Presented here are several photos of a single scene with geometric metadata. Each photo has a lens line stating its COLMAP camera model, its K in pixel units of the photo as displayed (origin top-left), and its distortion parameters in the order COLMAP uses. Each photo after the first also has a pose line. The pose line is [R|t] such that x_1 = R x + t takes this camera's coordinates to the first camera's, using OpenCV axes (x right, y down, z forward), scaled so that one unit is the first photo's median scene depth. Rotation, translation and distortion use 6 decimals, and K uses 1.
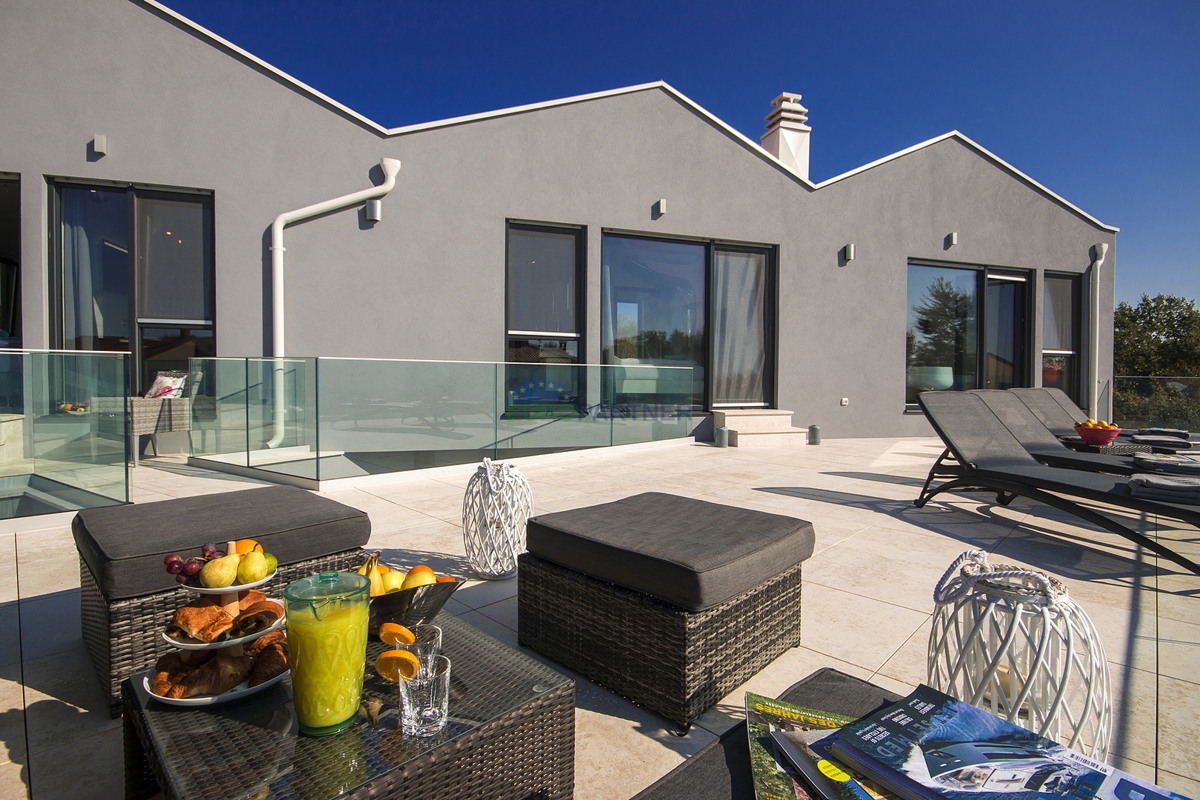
lens RADIAL K [[535.5, 0, 601.9], [0, 535.5, 382.7], [0, 0, 1]] dist [-0.000924, -0.000386]
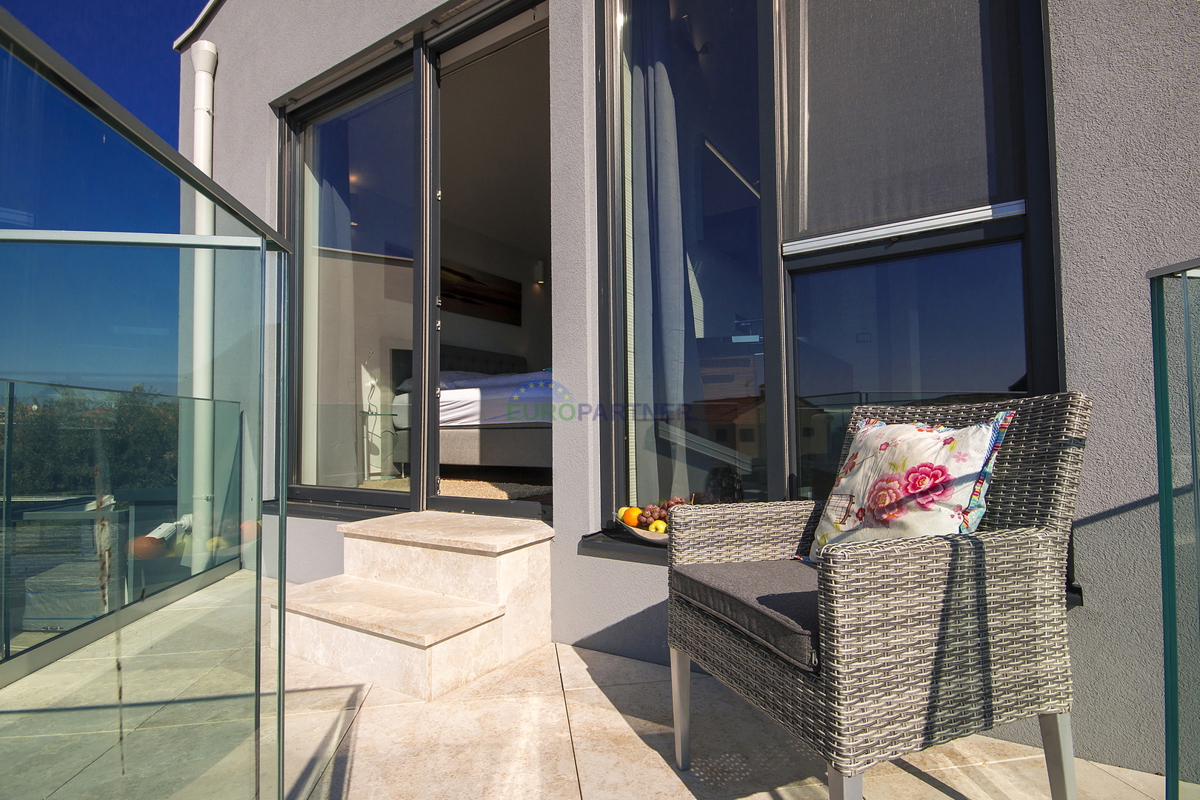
lens RADIAL K [[547.8, 0, 600.0], [0, 547.8, 400.0], [0, 0, 1]] dist [-0.001851, -0.000535]
pose [[0.581296, -0.057575, -0.811653, -0.721829], [-0.000603, 0.997463, -0.071188, -0.003653], [0.813692, 0.041871, 0.579786, 0.780736]]
